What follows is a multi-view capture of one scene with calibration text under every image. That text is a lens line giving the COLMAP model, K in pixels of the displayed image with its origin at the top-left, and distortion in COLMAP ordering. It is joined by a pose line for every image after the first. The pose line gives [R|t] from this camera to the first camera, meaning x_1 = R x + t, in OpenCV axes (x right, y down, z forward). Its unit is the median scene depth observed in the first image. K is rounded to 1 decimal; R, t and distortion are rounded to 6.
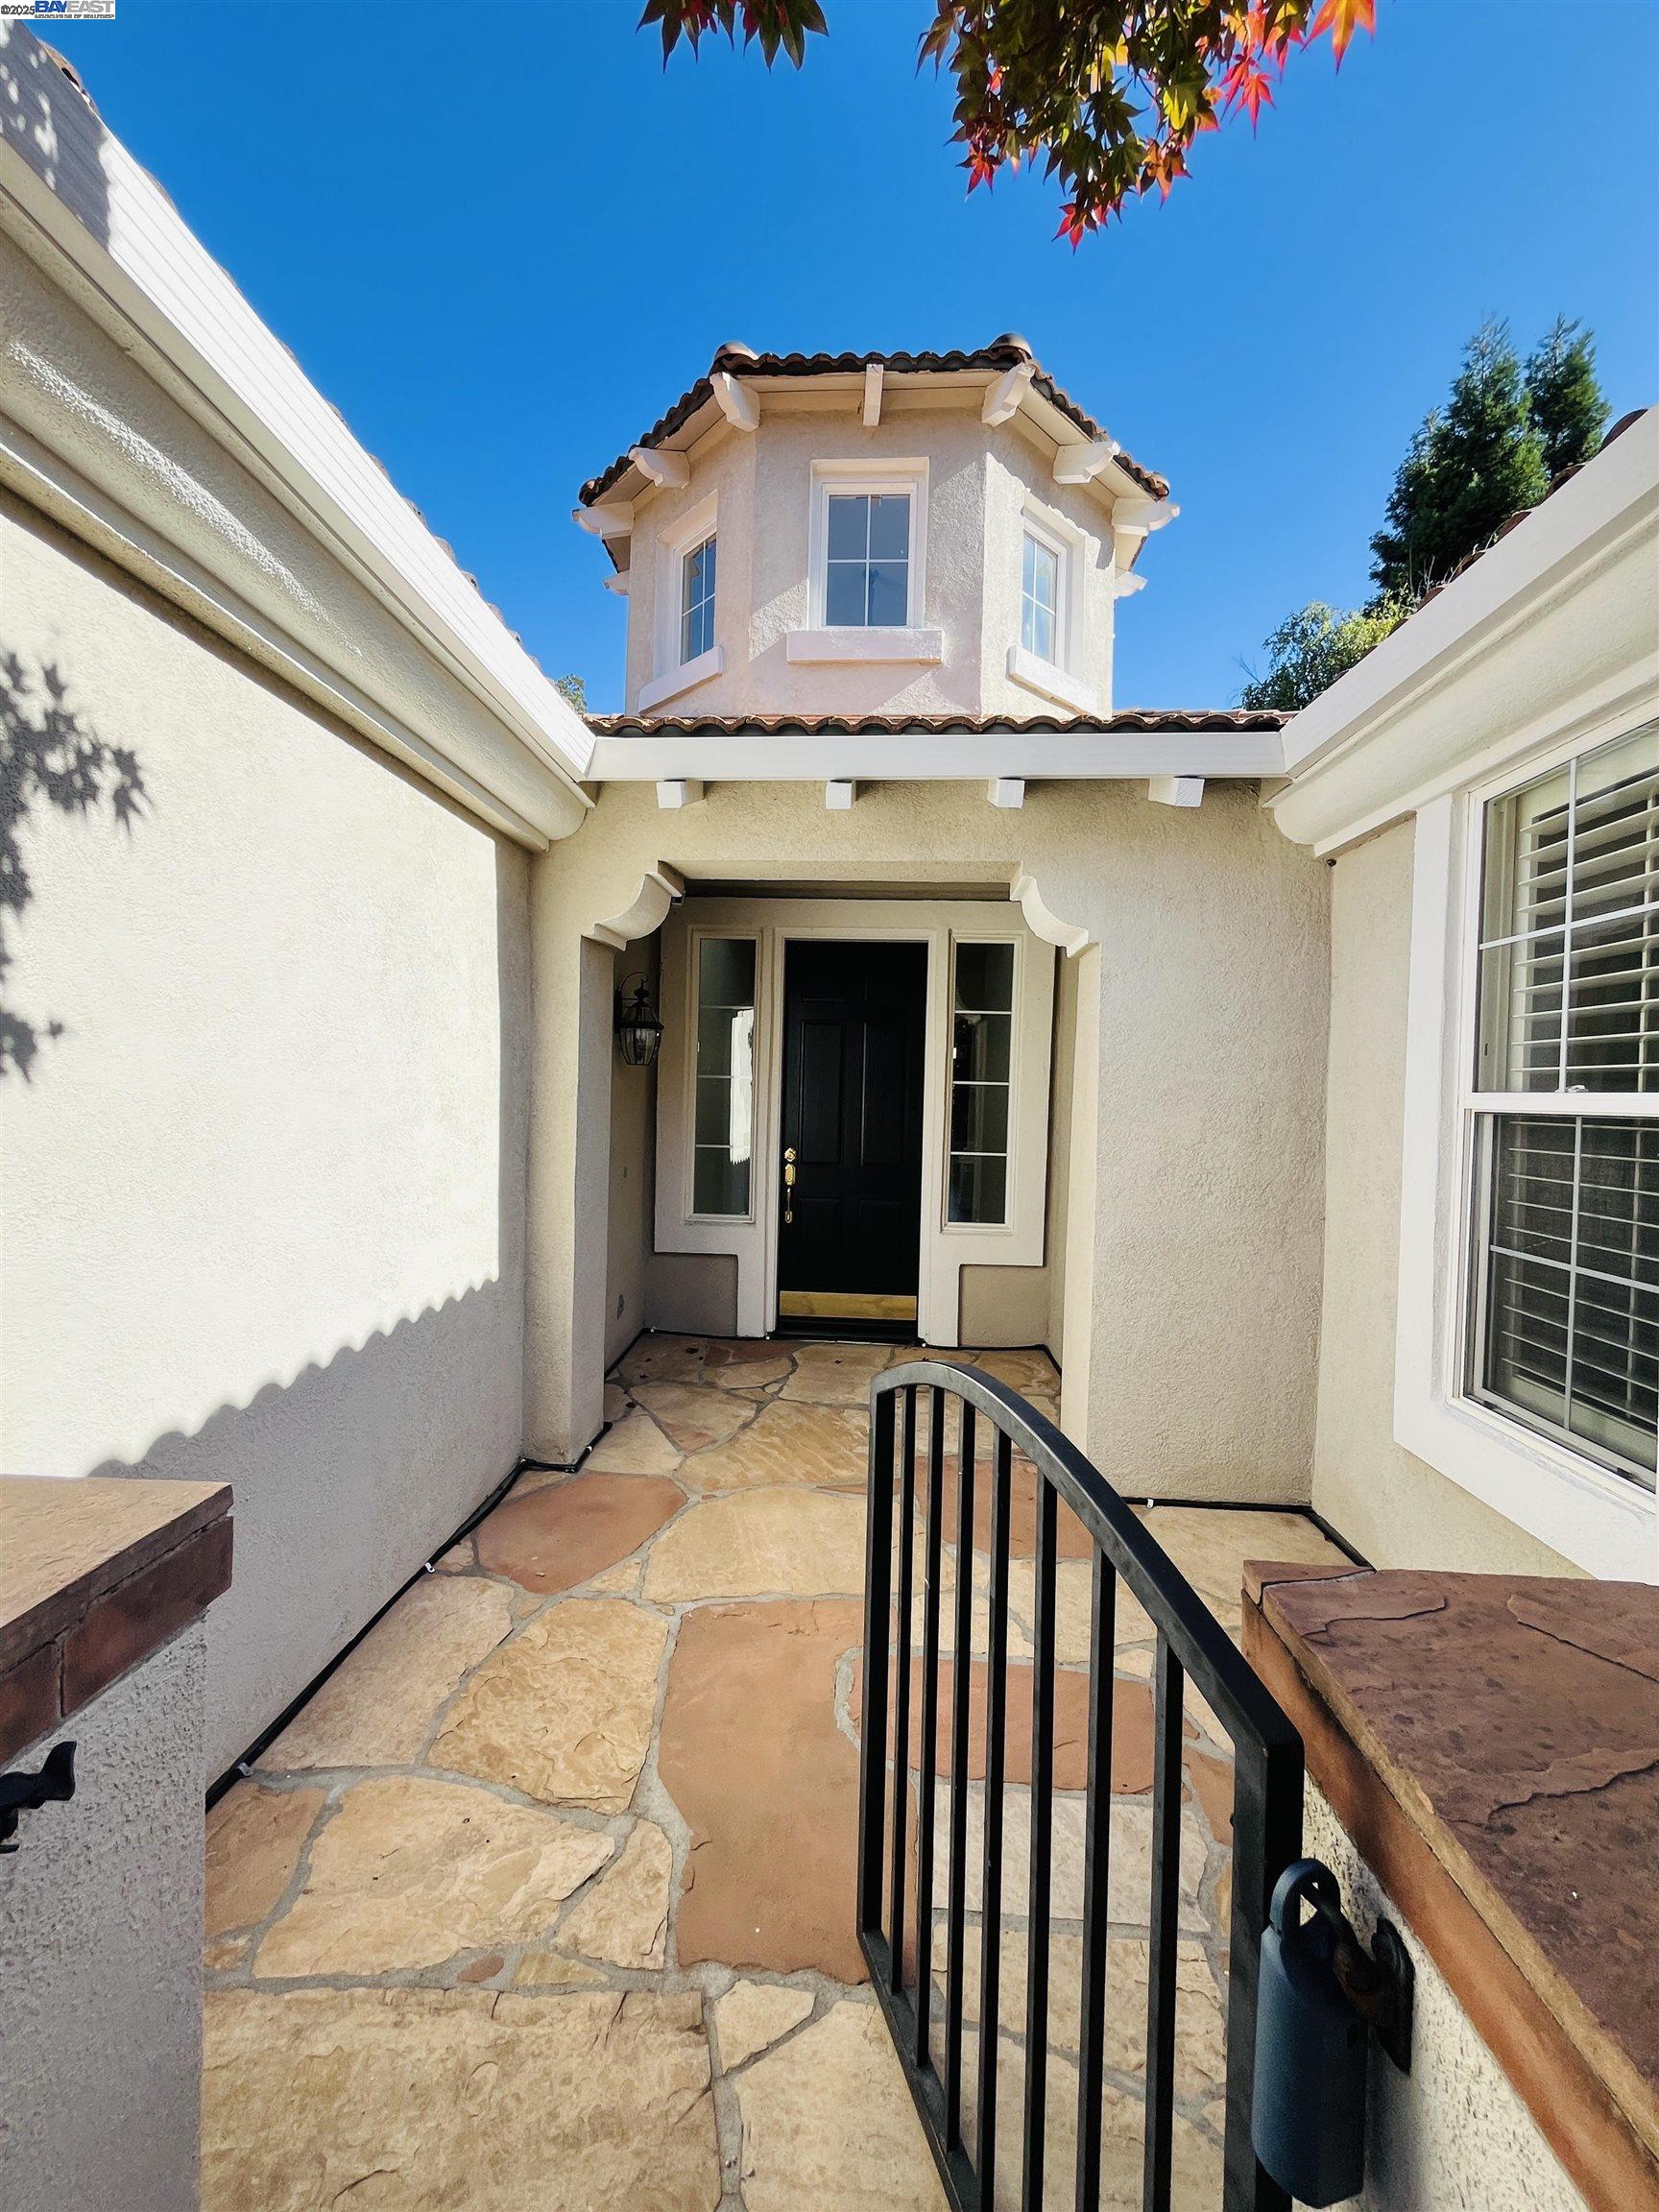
lens RADIAL K [[892.2, 0, 823.9], [0, 892.2, 1099.8], [0, 0, 1]] dist [-0.004875, 0.000411]
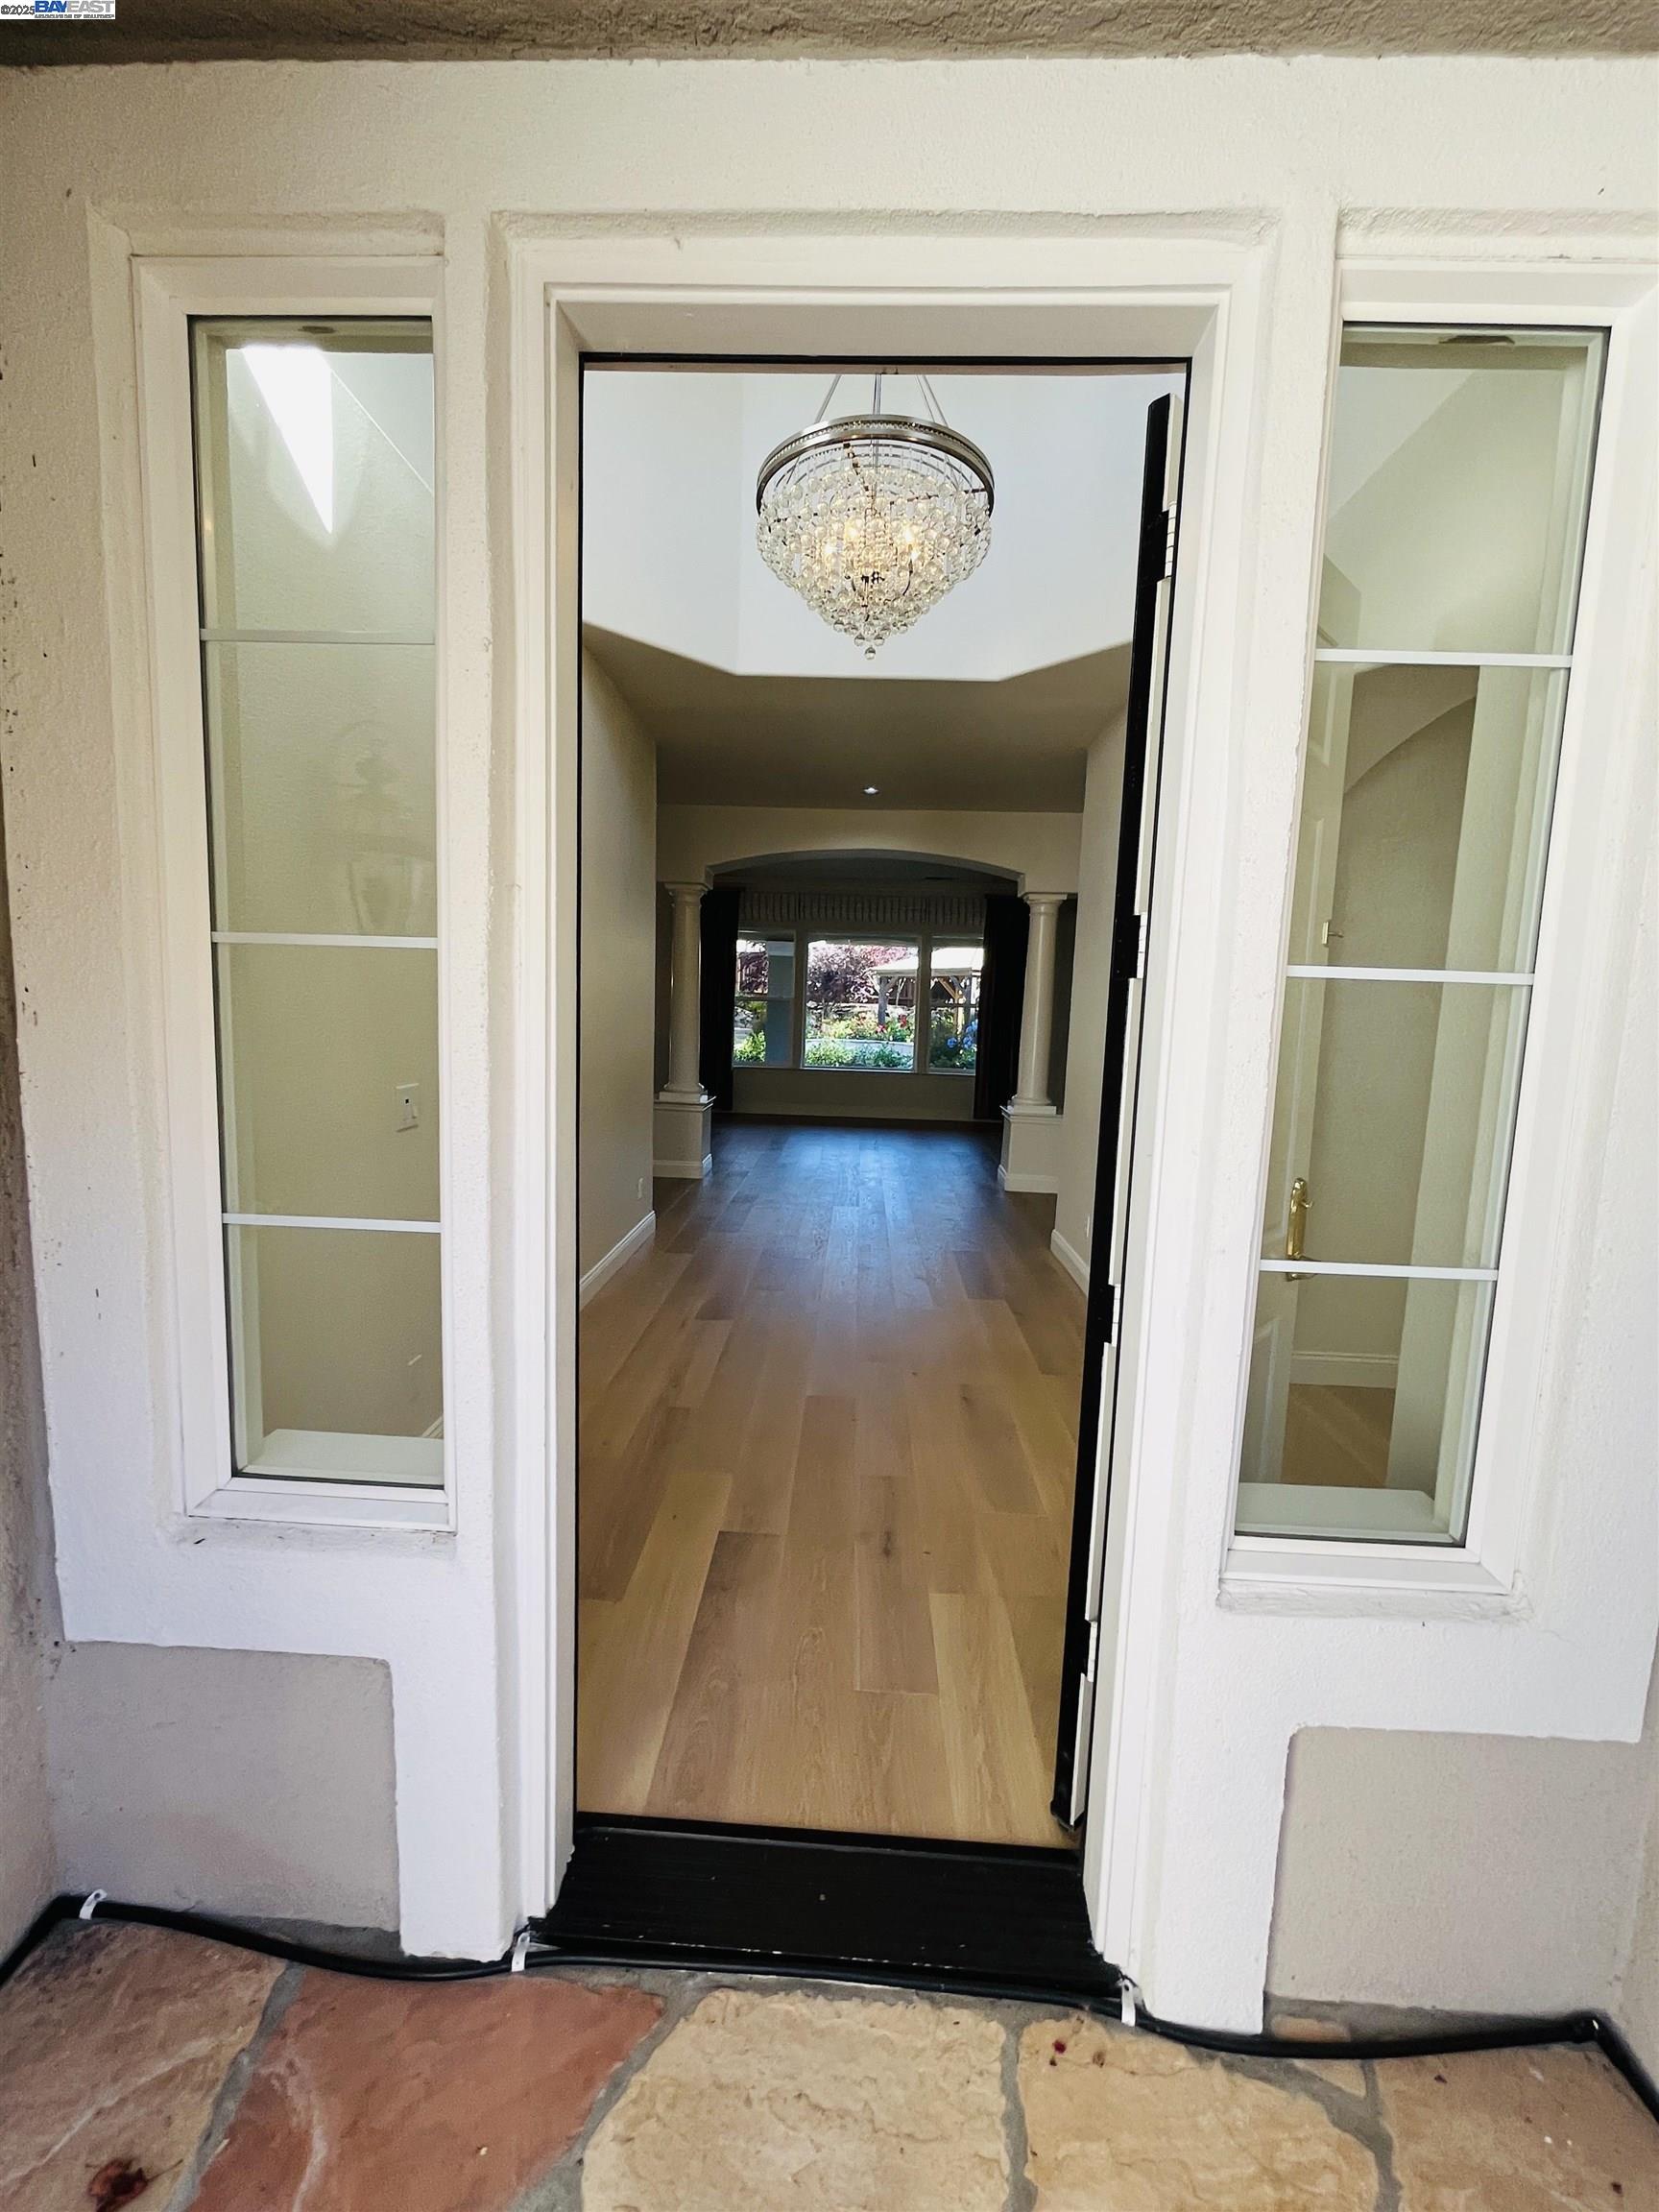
lens RADIAL K [[892.2, 0, 824.0], [0, 892.2, 1099.6], [0, 0, 1]] dist [-0.004875, 0.000411]
pose [[0.999780, 0.007023, 0.019752, 0.022862], [-0.008868, 0.995445, 0.094928, -0.009088], [-0.018996, -0.095083, 0.995288, 0.937384]]
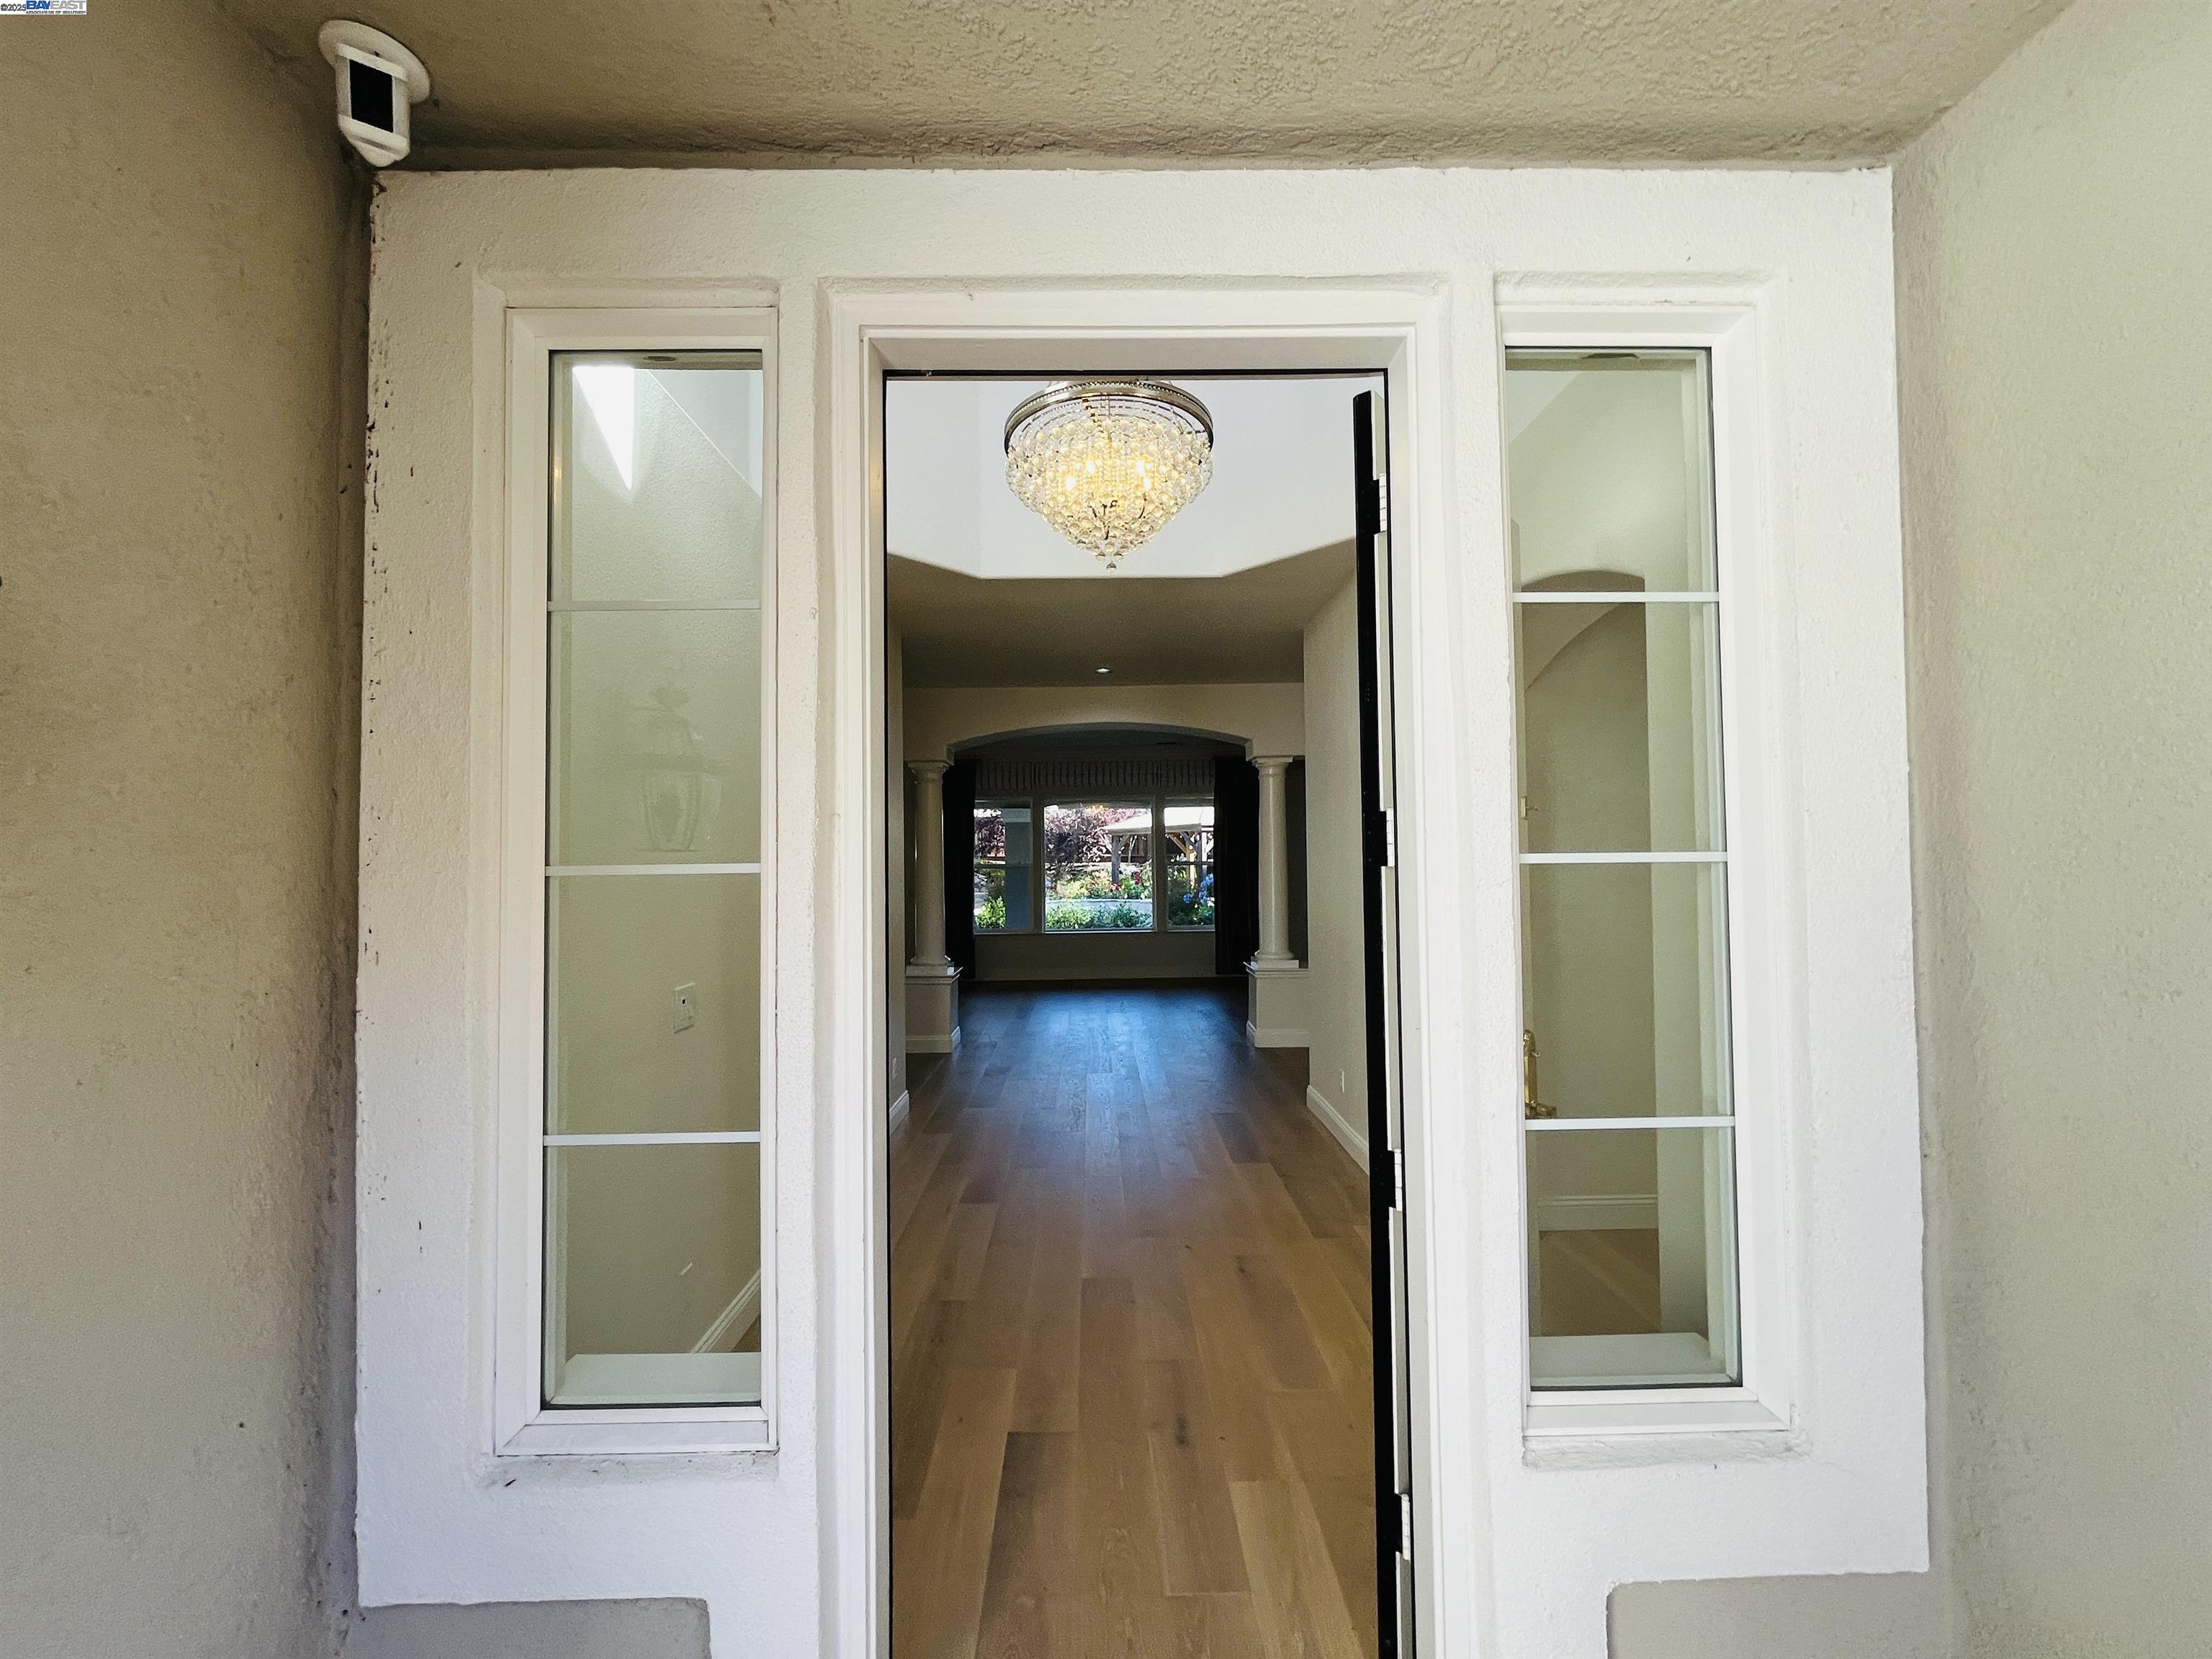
lens RADIAL K [[892.2, 0, 1104.0], [0, 892.2, 834.3], [0, 0, 1]] dist [-0.004875, 0.000411]
pose [[0.996538, -0.035334, 0.075261, 0.000343], [0.038519, 0.998404, -0.041290, -0.025667], [-0.073682, 0.044047, 0.996309, 0.907509]]
